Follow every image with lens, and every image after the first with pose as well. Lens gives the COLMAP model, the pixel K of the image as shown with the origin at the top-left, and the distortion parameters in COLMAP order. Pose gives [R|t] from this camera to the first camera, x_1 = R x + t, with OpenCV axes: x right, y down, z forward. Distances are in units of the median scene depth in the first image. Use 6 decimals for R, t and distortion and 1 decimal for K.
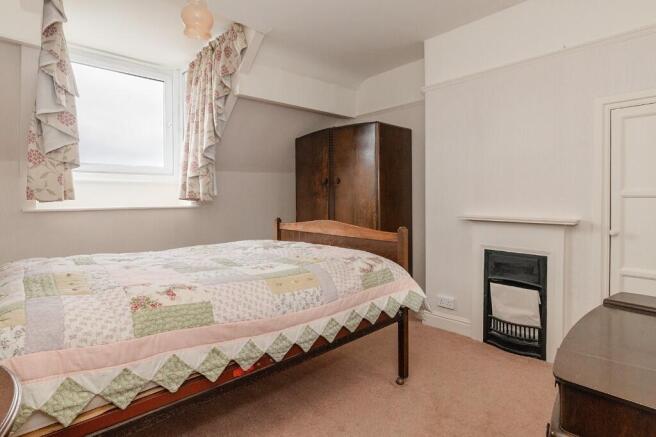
lens RADIAL K [[348.5, 0, 326.1], [0, 348.5, 199.4], [0, 0, 1]] dist [0.002132, 0.000468]
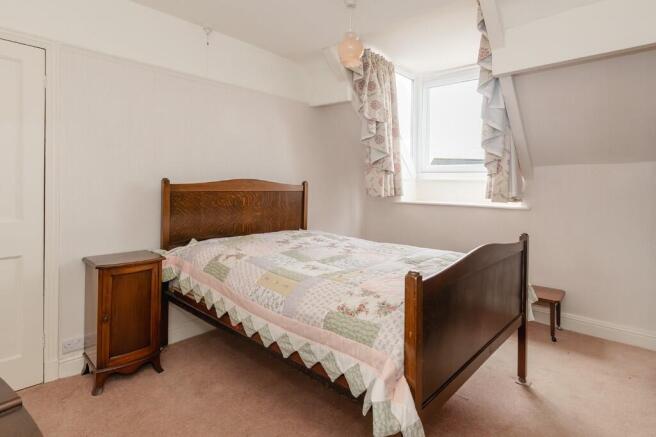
lens RADIAL K [[341.0, 0, 329.8], [0, 341.0, 181.9], [0, 0, 1]] dist [-0.000397, -0.000017]
pose [[0.096514, 0.002151, -0.995329, 0.863806], [-0.019440, 0.999811, 0.000276, -0.074245], [0.995142, 0.019322, 0.096537, 0.908932]]
